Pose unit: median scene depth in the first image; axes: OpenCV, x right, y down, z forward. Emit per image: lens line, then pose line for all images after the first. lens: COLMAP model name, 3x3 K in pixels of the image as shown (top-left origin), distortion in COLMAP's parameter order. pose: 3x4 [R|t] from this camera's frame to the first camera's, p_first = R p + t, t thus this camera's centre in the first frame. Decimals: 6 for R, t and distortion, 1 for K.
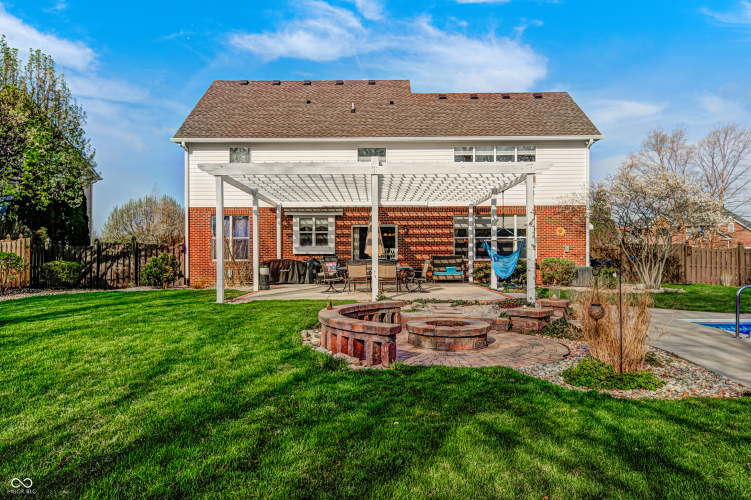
lens RADIAL K [[499.7, 0, 372.2], [0, 499.7, 249.9], [0, 0, 1]] dist [0.013470, 0.002671]
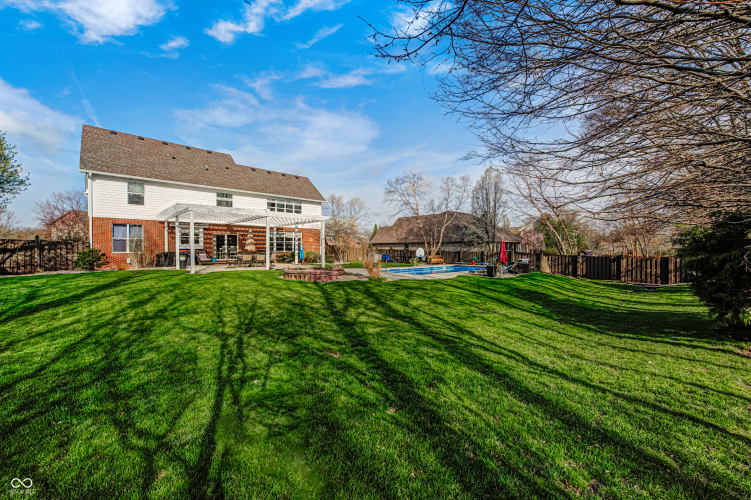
lens RADIAL K [[293.1, 0, 374.8], [0, 293.1, 254.0], [0, 0, 1]] dist [0.000243, -0.000016]
pose [[0.730949, -0.006523, 0.682401, -0.347623], [-0.015885, 0.999521, 0.026568, -0.011099], [-0.682247, -0.030260, 0.730495, -0.216138]]
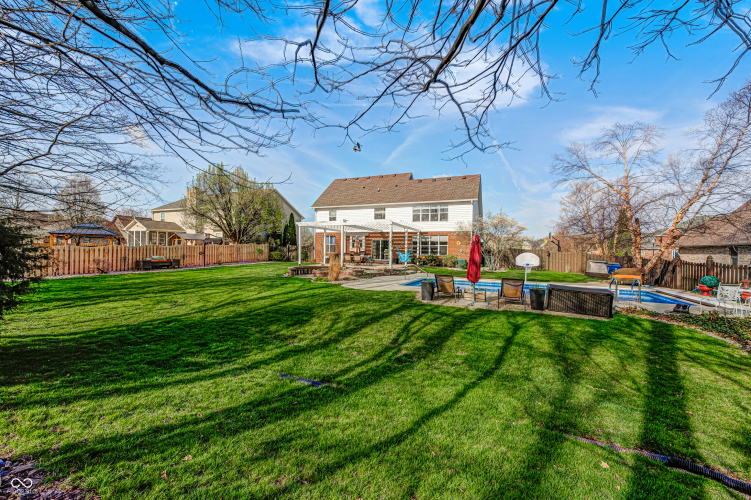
lens RADIAL K [[293.1, 0, 377.1], [0, 293.1, 251.9], [0, 0, 1]] dist [0.000243, -0.000016]
pose [[0.919870, 0.021880, -0.391612, 0.551705], [-0.015434, 0.999689, 0.019601, -0.017621], [0.391919, -0.011986, 0.919922, -0.318610]]
